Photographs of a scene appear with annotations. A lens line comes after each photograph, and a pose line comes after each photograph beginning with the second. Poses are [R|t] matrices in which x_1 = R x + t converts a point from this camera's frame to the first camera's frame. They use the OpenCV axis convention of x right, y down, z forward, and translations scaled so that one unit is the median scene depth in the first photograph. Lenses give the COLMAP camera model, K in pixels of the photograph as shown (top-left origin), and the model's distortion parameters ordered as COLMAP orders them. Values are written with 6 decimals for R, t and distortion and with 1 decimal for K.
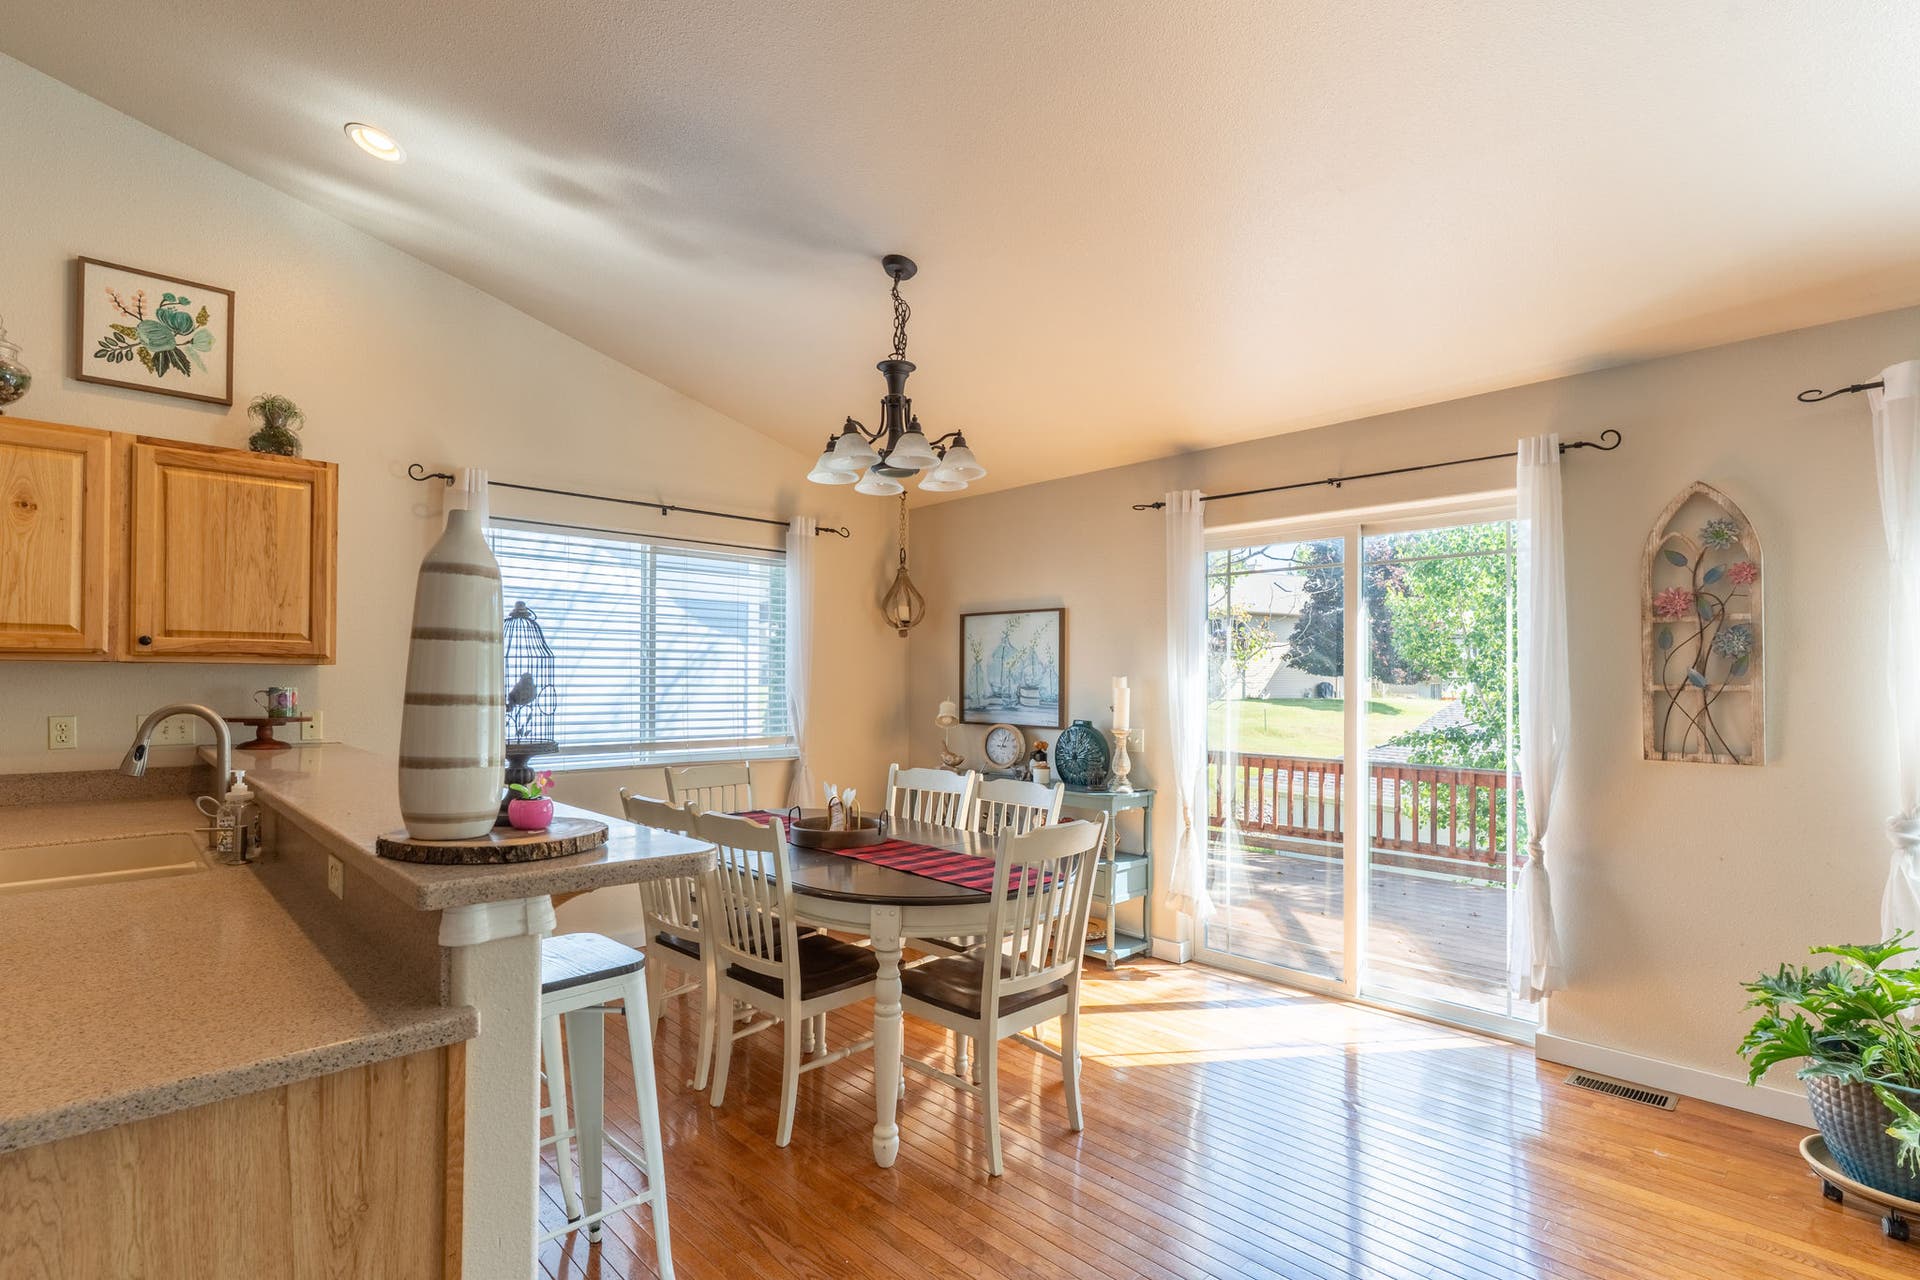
lens RADIAL K [[914.2, 0, 947.5], [0, 914.2, 670.1], [0, 0, 1]] dist [0.001520, 0.001501]
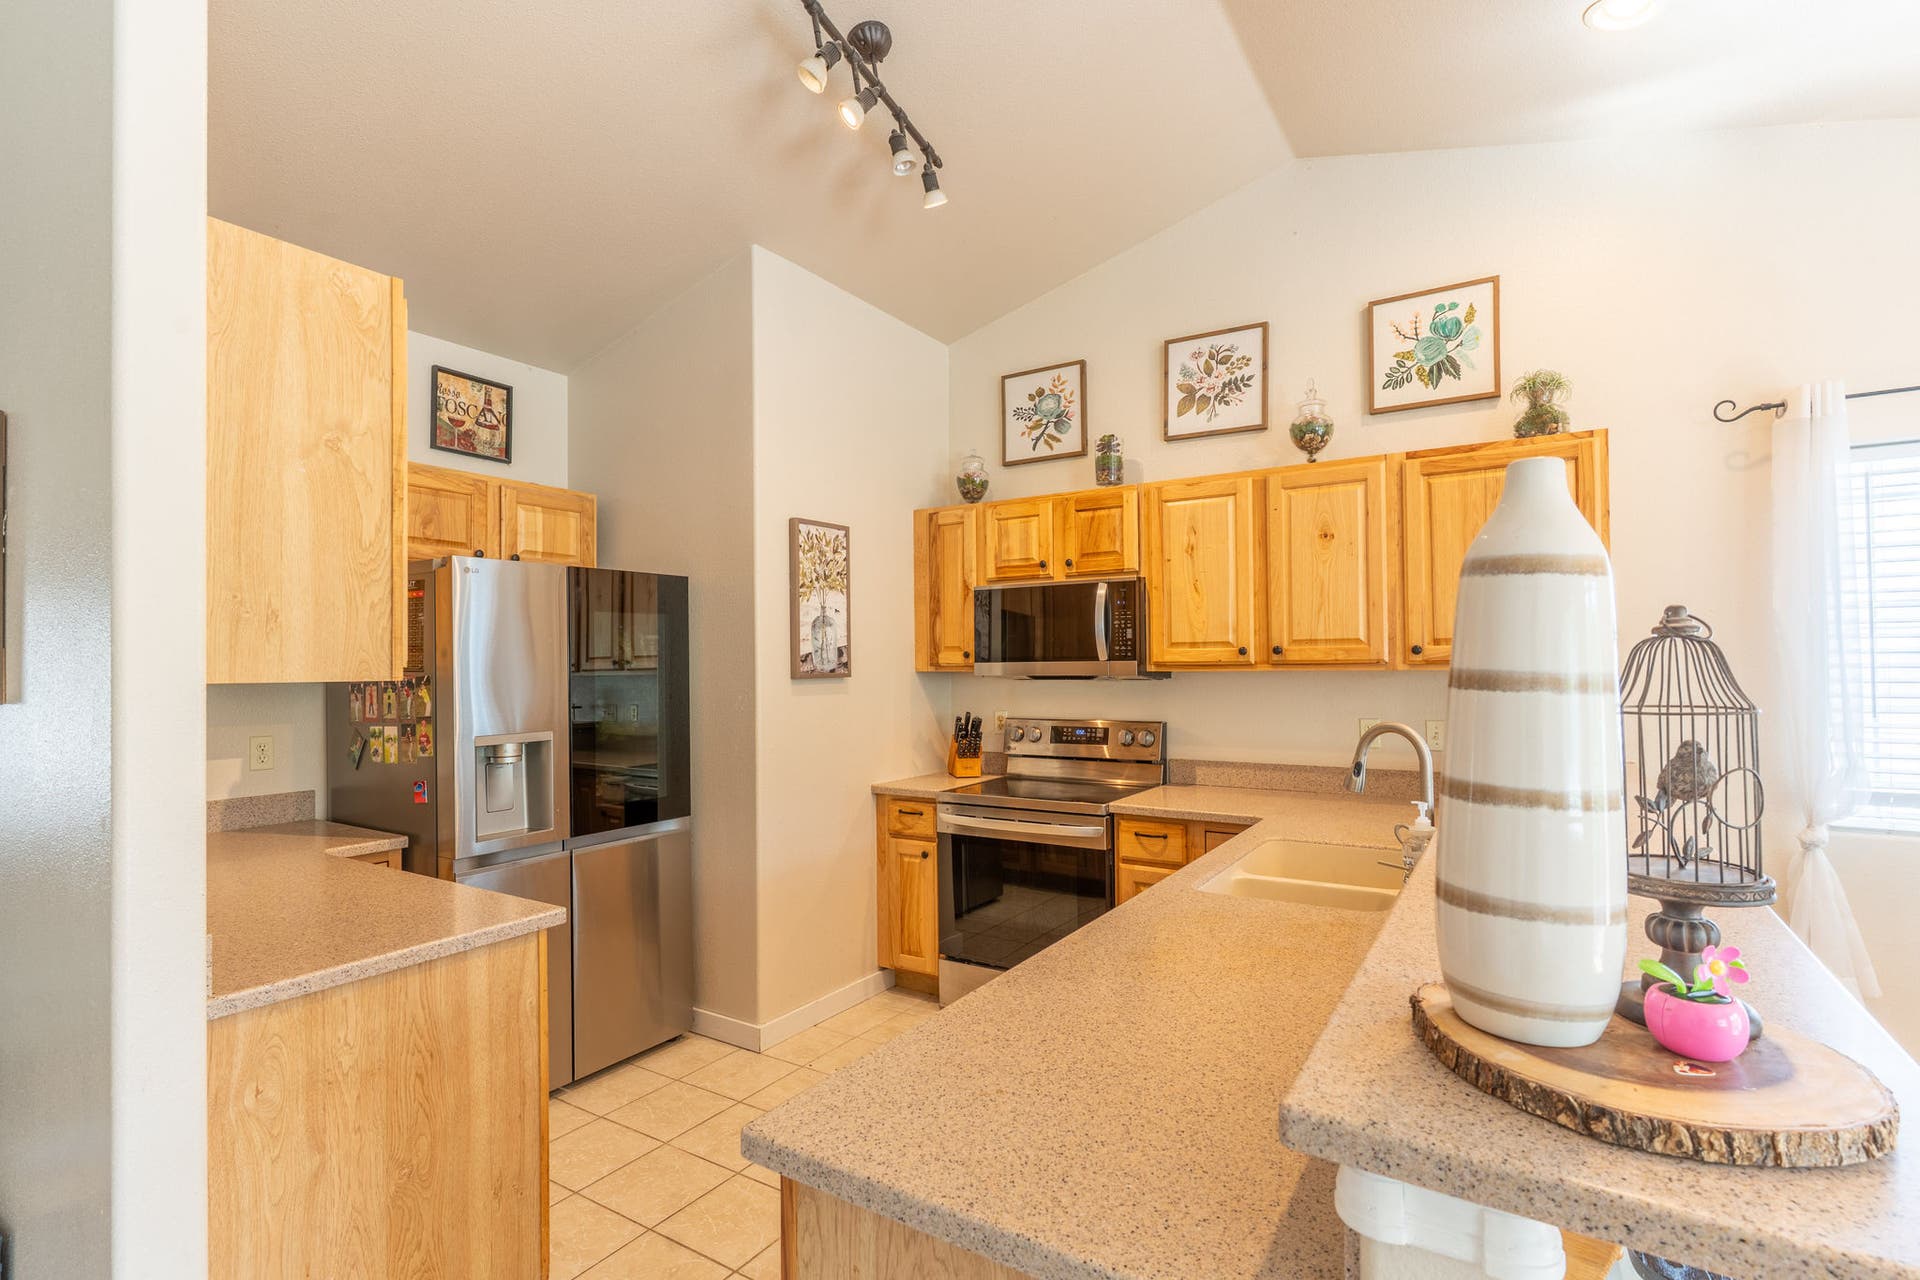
lens RADIAL K [[914.2, 0, 948.1], [0, 914.2, 650.4], [0, 0, 1]] dist [0.001520, 0.001501]
pose [[0.240184, -0.022495, -0.970467, -0.008500], [0.020265, 0.999630, -0.018155, -0.021918], [0.970516, -0.015305, 0.240551, 0.224911]]
